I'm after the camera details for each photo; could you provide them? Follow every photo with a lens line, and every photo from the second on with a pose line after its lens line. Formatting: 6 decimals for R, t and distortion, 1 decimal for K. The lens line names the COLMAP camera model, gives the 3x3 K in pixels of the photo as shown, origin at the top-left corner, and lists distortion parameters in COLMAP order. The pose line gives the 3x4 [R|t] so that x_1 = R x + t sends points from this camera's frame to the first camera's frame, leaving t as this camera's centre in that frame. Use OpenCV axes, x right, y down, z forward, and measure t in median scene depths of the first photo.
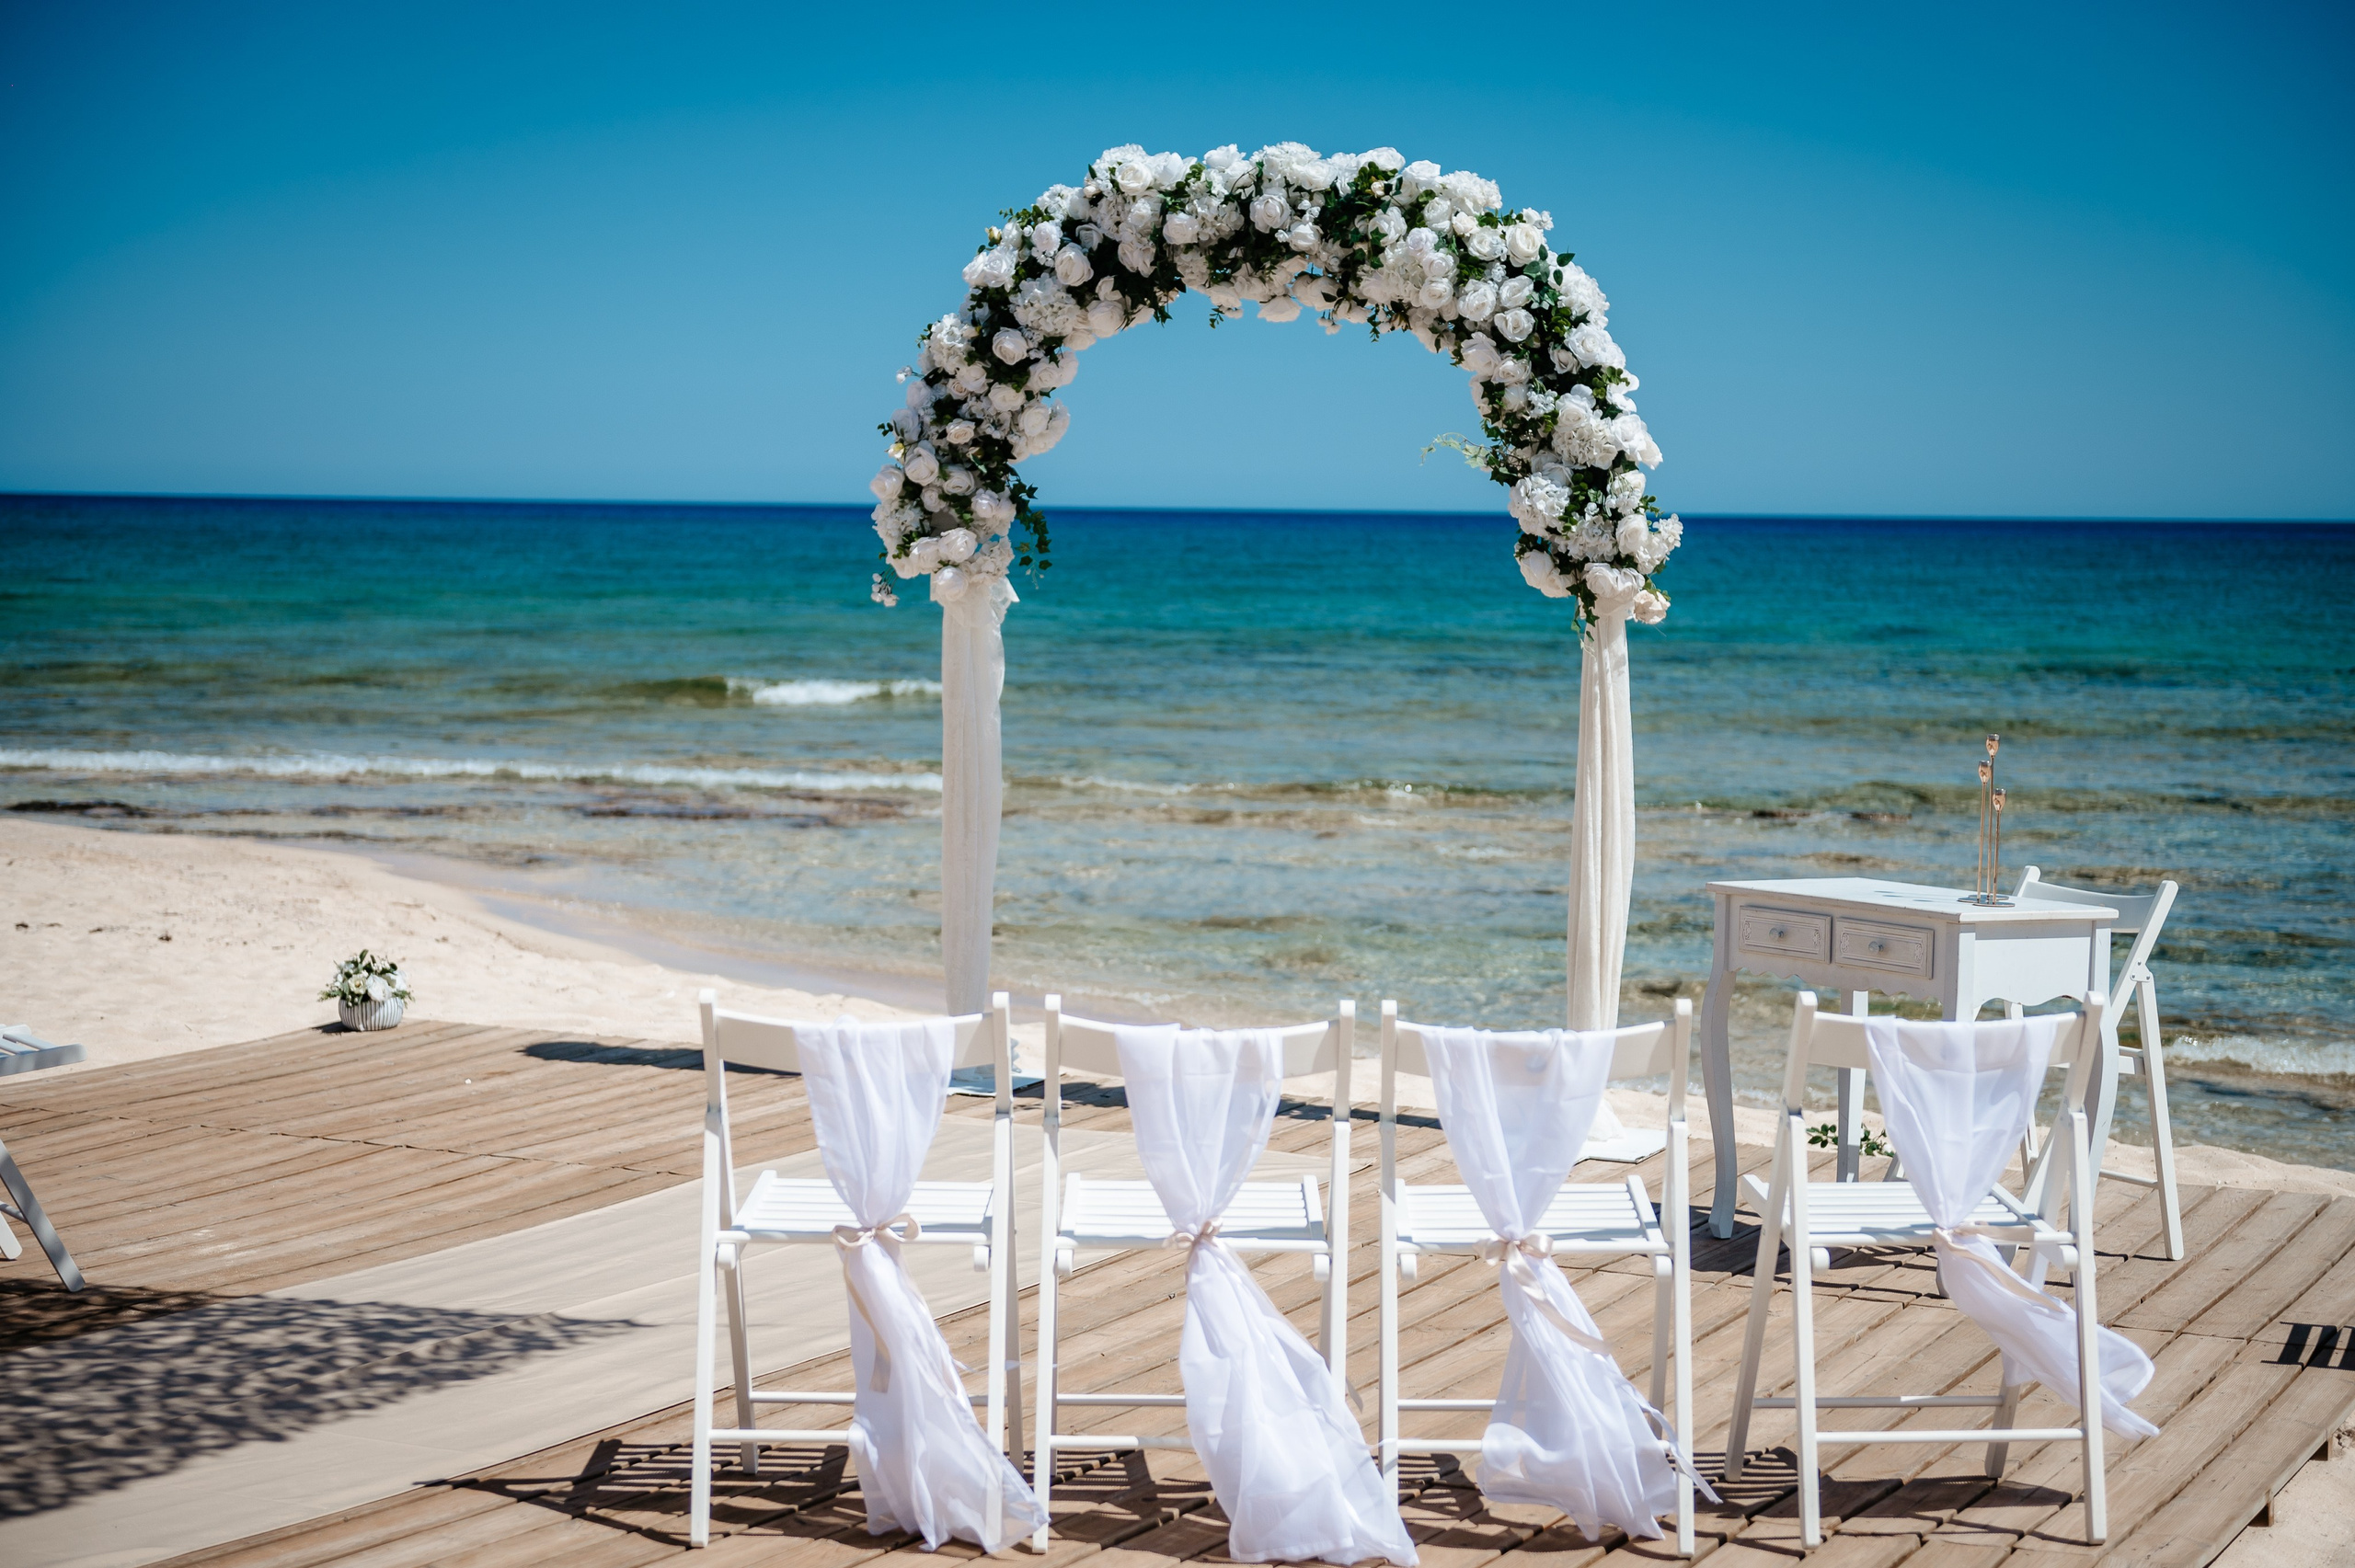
lens RADIAL K [[3598.6, 0, 1177.5], [0, 3598.6, 784.0], [0, 0, 1]] dist [0.033957, -0.065973]
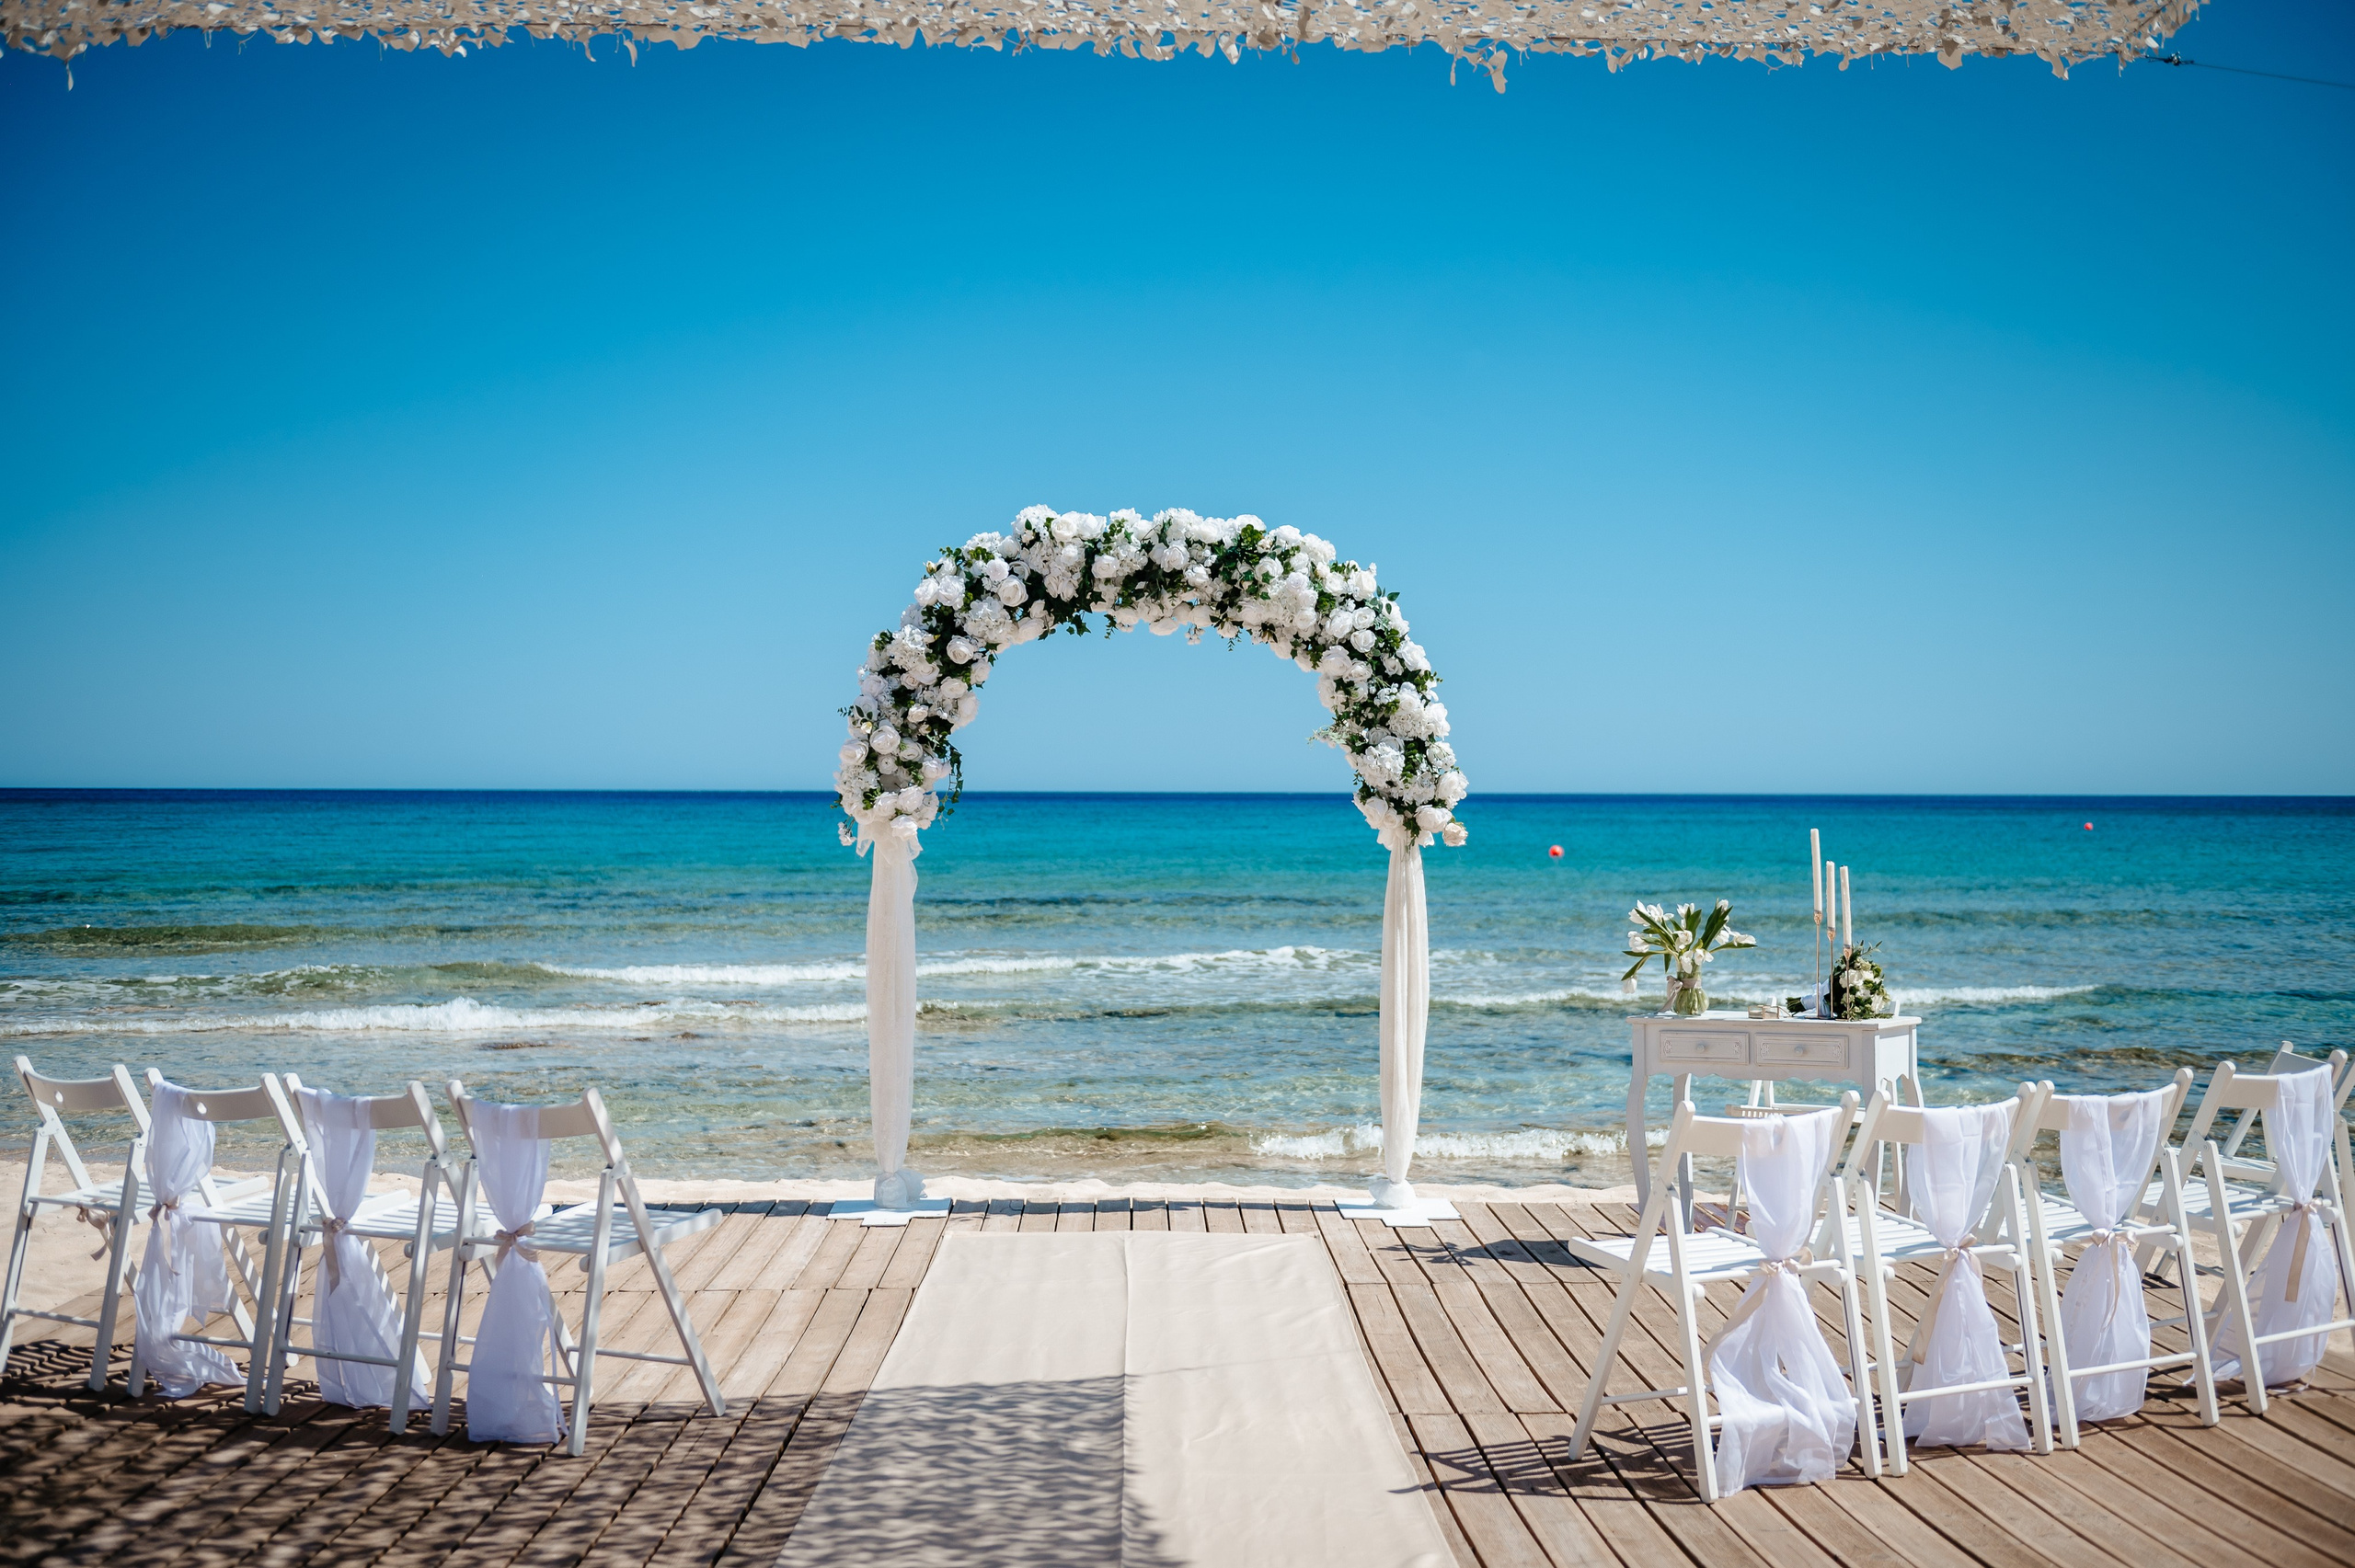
lens RADIAL K [[2745.6, 0, 1177.5], [0, 2745.6, 784.0], [0, 0, 1]] dist [-0.006952, 0.019841]
pose [[0.877546, -0.009428, 0.479399, -0.491343], [0.043748, 0.997211, -0.060470, -0.007023], [-0.477492, 0.074038, 0.875511, 0.076439]]
